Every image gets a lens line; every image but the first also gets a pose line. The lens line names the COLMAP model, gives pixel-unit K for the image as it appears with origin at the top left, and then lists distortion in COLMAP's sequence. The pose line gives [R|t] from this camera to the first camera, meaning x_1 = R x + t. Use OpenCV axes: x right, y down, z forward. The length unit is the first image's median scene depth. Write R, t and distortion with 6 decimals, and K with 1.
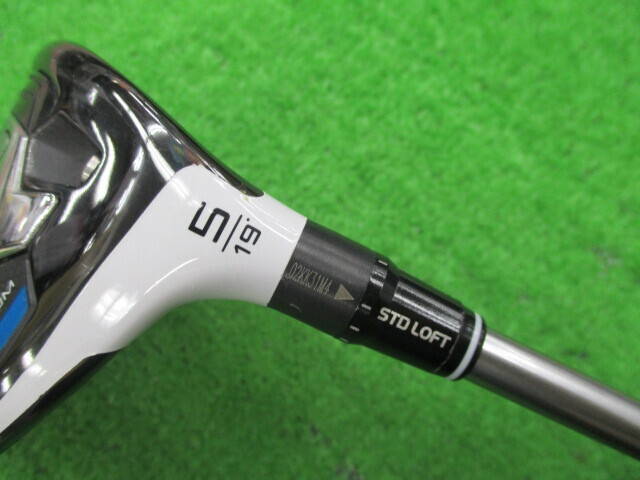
lens RADIAL K [[532.6, 0, 321.1], [0, 532.6, 238.2], [0, 0, 1]] dist [-0.043190, 0.008665]
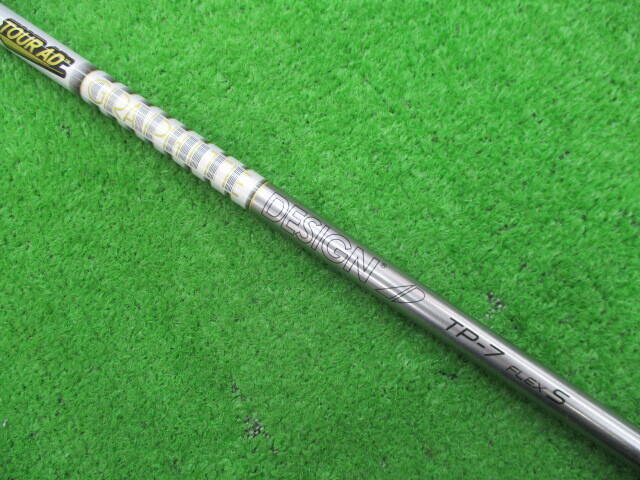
lens RADIAL K [[532.6, 0, 320.2], [0, 532.6, 244.6], [0, 0, 1]] dist [-0.043190, 0.008665]
pose [[0.975312, 0.174819, -0.134927, 0.264728], [-0.162278, 0.981765, 0.099008, -0.135296], [0.149775, -0.074668, 0.985897, -0.224188]]
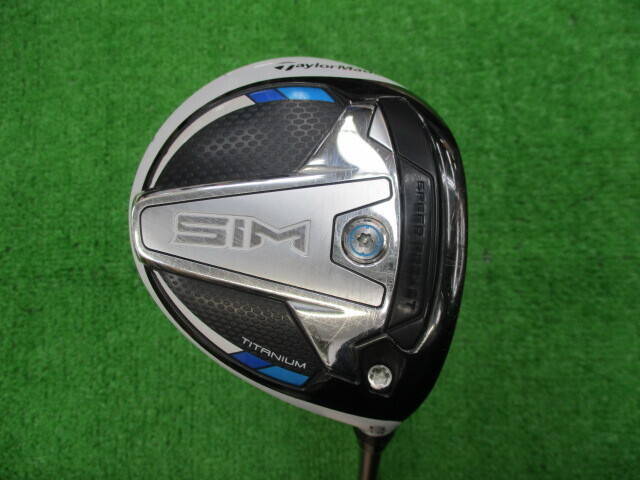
lens RADIAL K [[532.6, 0, 320.3], [0, 532.6, 237.5], [0, 0, 1]] dist [-0.043190, 0.008665]
pose [[0.715295, 0.681468, -0.154769, 0.337176], [-0.623694, 0.722440, 0.298473, -0.183391], [0.315211, -0.116968, 0.941786, -0.806755]]
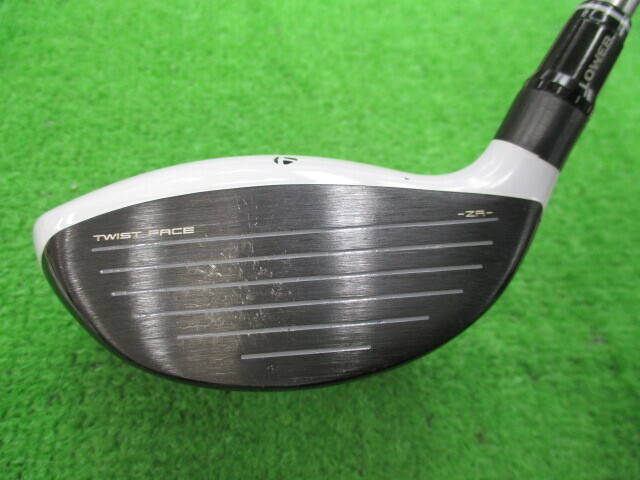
lens RADIAL K [[532.6, 0, 322.0], [0, 532.6, 240.7], [0, 0, 1]] dist [-0.043190, 0.008665]
pose [[0.763928, 0.585138, -0.272079, 0.248805], [-0.642430, 0.729355, -0.235213, 0.488646], [0.060810, 0.354477, 0.933085, -0.158206]]
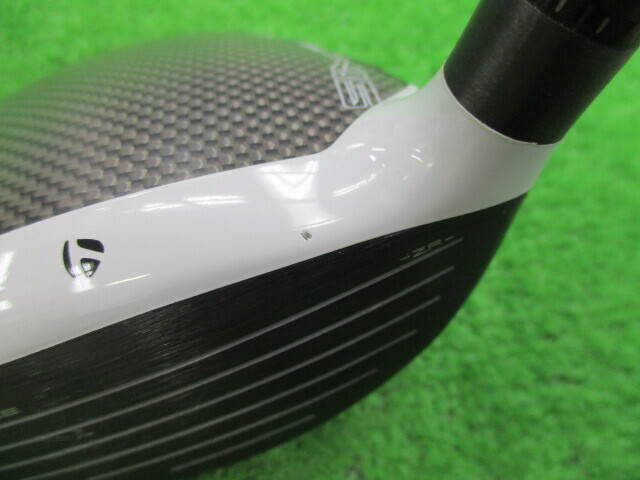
lens RADIAL K [[532.6, 0, 322.8], [0, 532.6, 239.7], [0, 0, 1]] dist [-0.043190, 0.008665]
pose [[0.804746, 0.573879, -0.151809, 0.259952], [-0.592320, 0.793193, -0.141427, 0.006090], [0.039252, 0.203732, 0.978239, 0.302217]]
